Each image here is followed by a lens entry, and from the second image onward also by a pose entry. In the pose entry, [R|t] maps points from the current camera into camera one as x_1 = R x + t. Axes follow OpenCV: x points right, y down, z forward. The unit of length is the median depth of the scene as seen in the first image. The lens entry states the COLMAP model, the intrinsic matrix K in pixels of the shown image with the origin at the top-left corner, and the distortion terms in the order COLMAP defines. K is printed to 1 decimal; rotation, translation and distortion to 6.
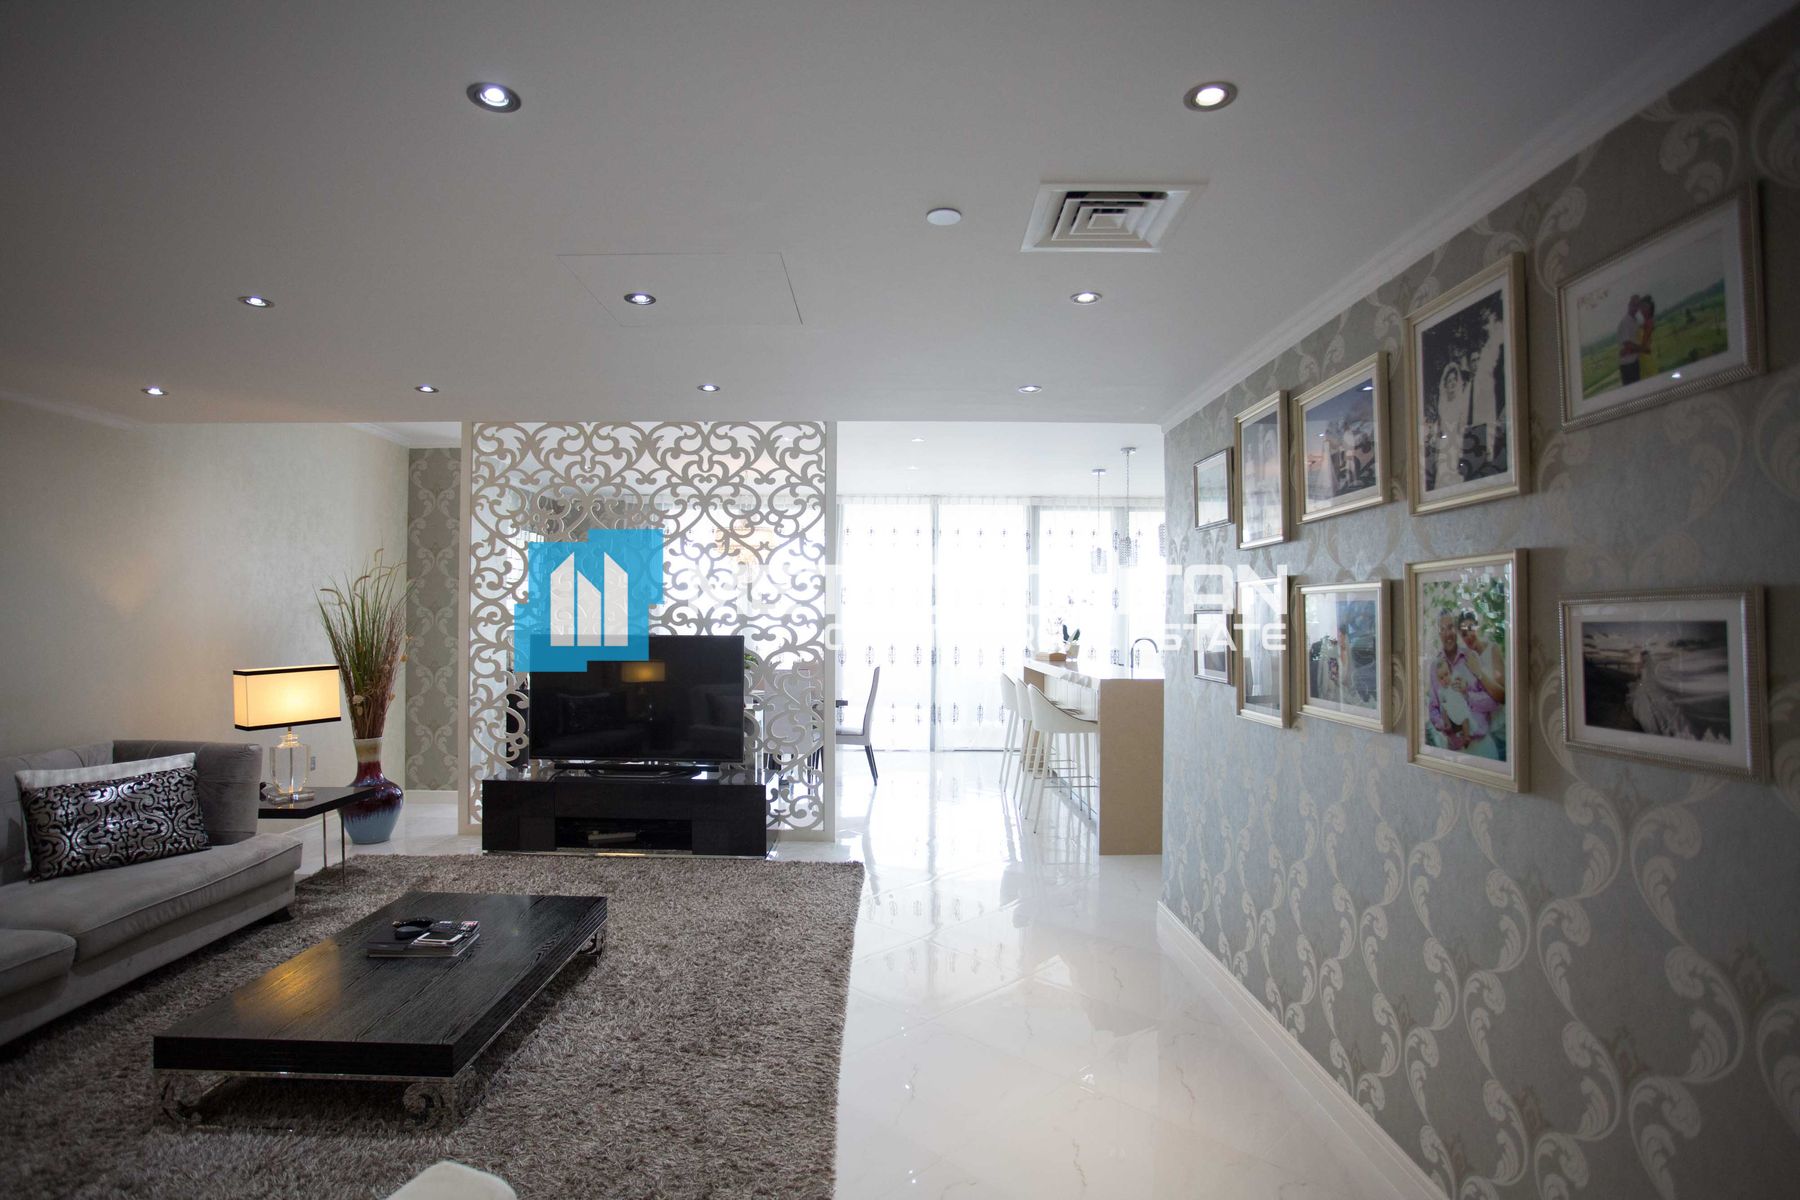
lens RADIAL K [[909.4, 0, 873.9], [0, 909.4, 610.0], [0, 0, 1]] dist [-0.062714, 0.031973]
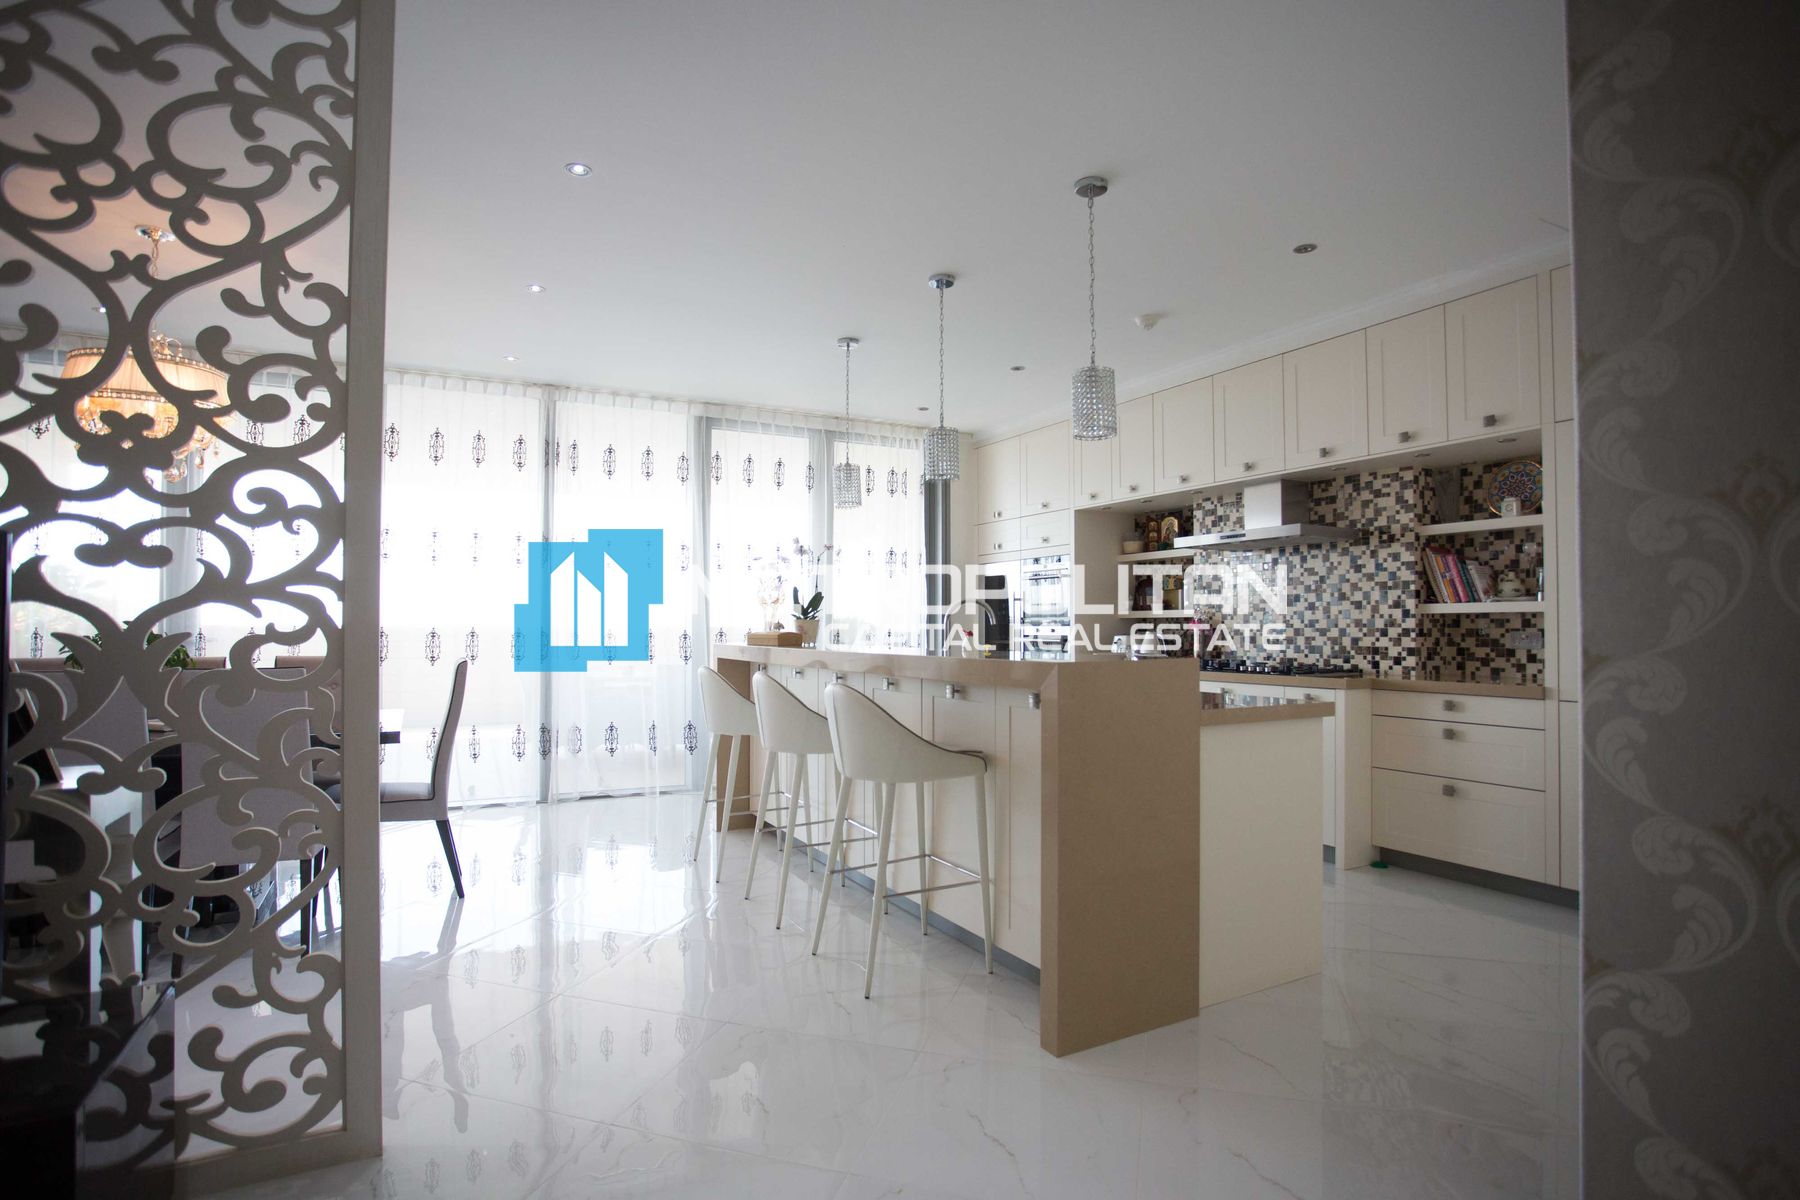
lens RADIAL K [[905.6, 0, 877.9], [0, 905.6, 609.4], [0, 0, 1]] dist [-0.073495, 0.034146]
pose [[0.883900, 0.004150, 0.467658, -0.032364], [-0.000640, 0.999970, -0.007665, 0.050337], [-0.467676, 0.006476, 0.883876, 0.611972]]
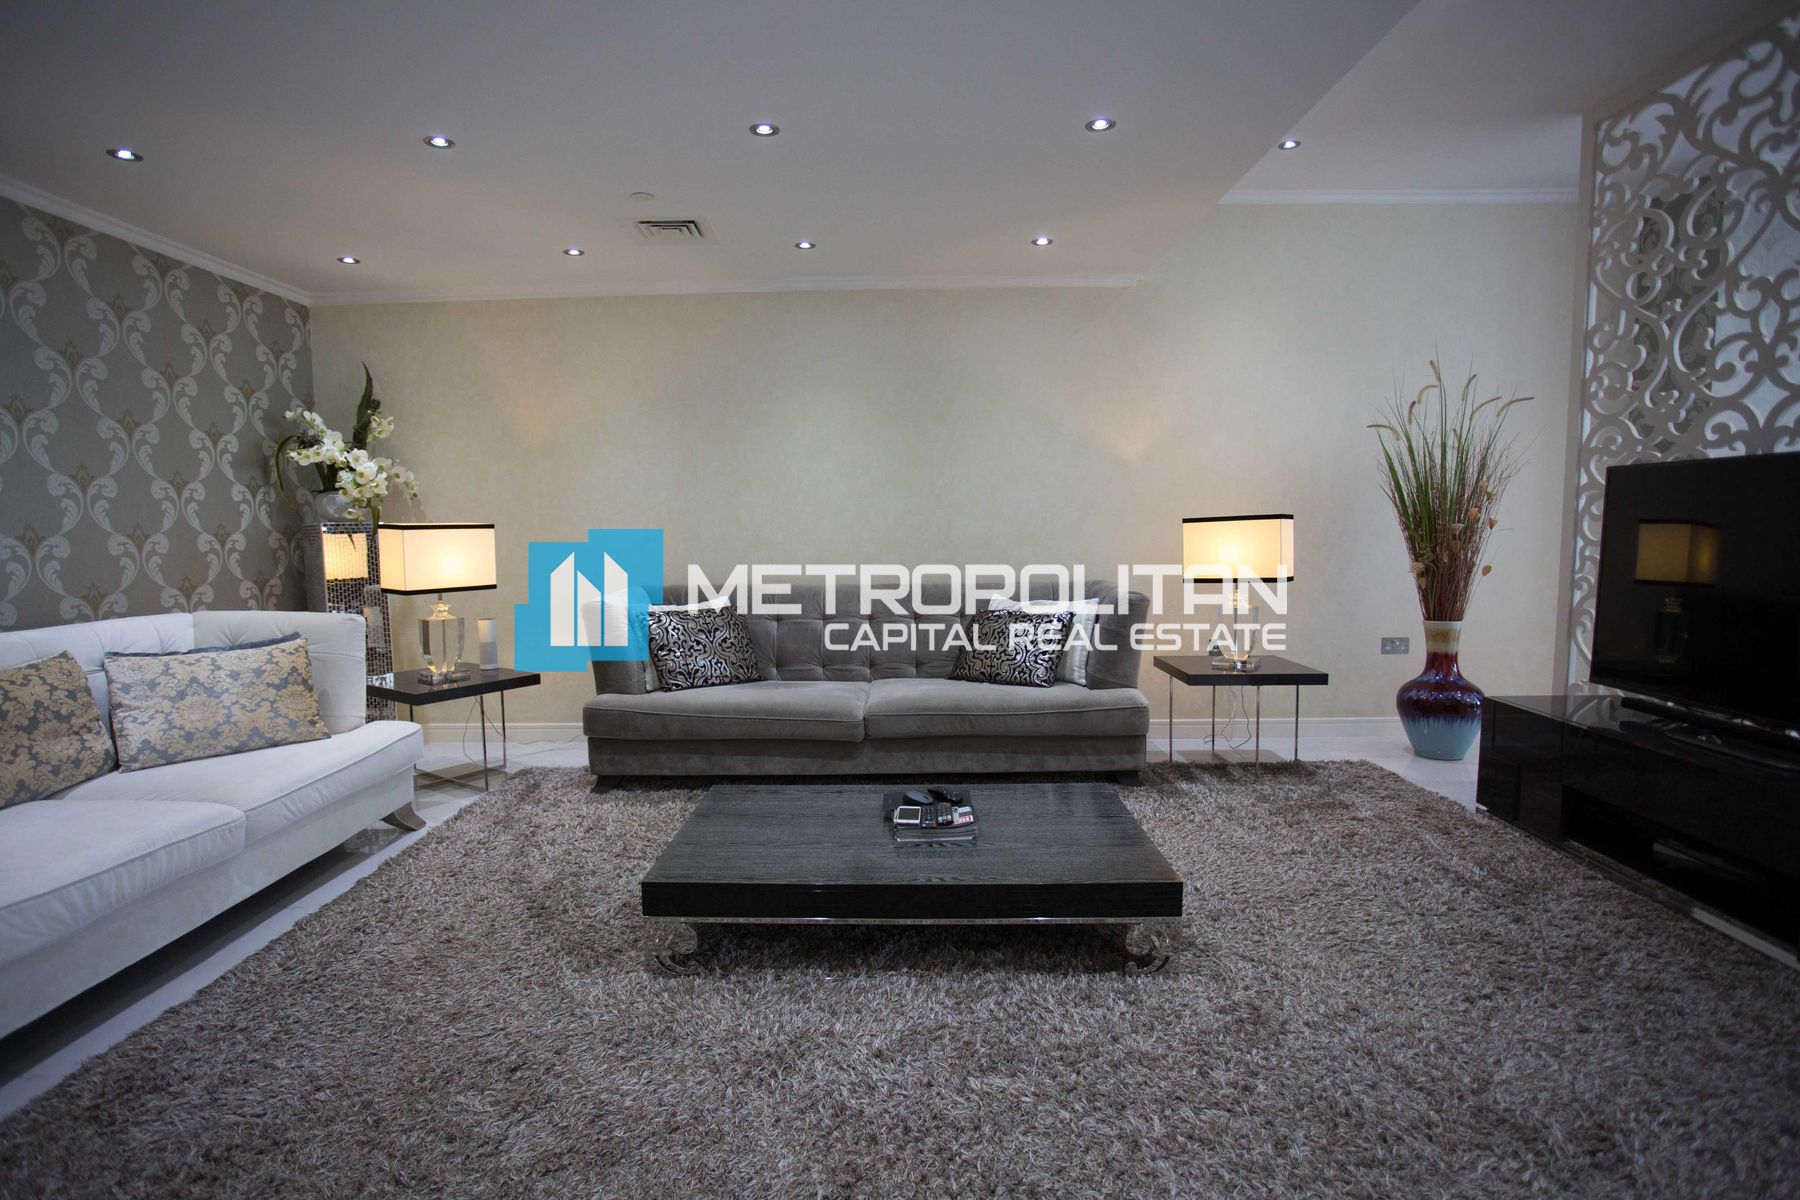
lens RADIAL K [[902.7, 0, 880.1], [0, 902.7, 609.4], [0, 0, 1]] dist [-0.068199, 0.030217]
pose [[-0.005804, 0.092000, -0.995742, 0.172479], [0.023542, 0.995495, 0.091840, 0.052494], [0.999706, -0.022909, -0.007944, 0.515382]]
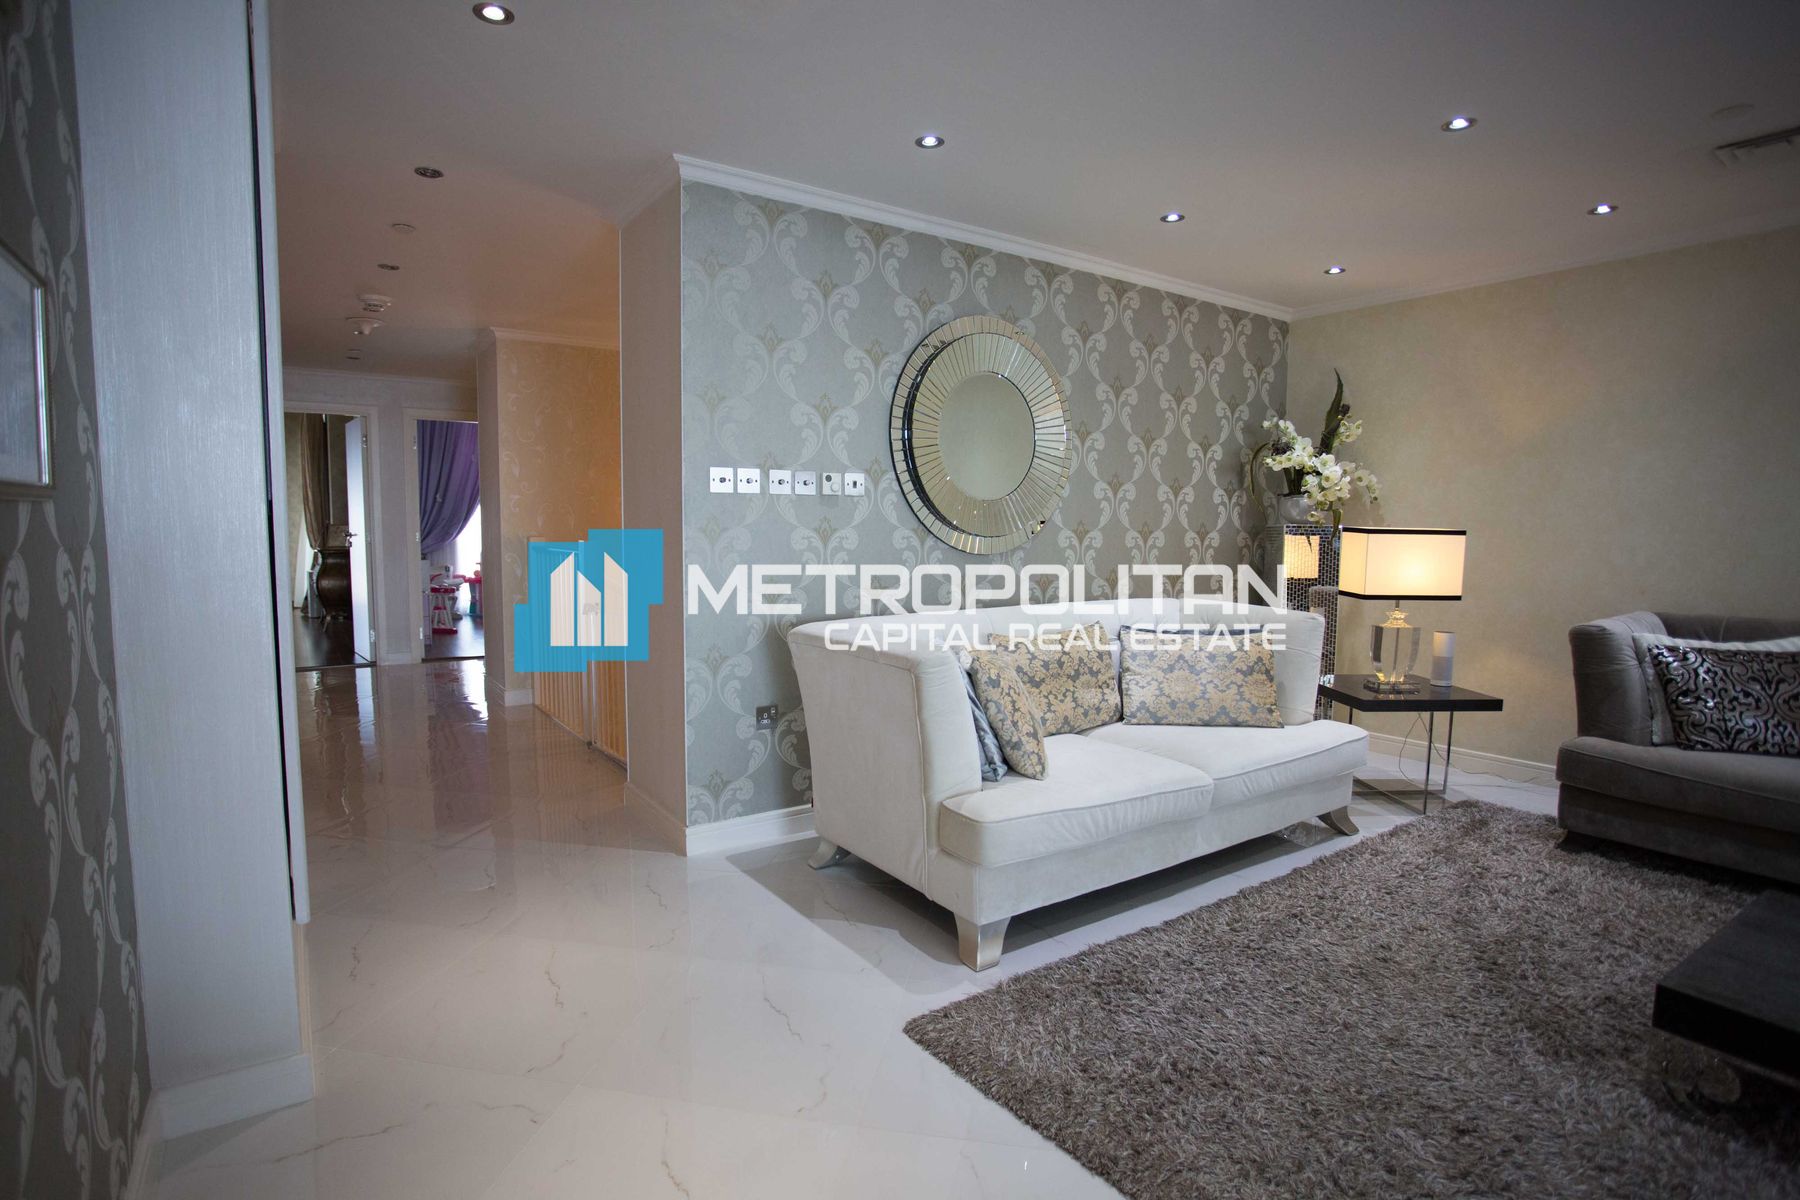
lens RADIAL K [[902.5, 0, 880.9], [0, 902.5, 611.0], [0, 0, 1]] dist [-0.065500, 0.028678]
pose [[-0.818601, 0.043126, -0.572742, 0.184442], [-0.003903, 0.996737, 0.080629, 0.051495], [0.574350, 0.068238, -0.815761, 0.489334]]
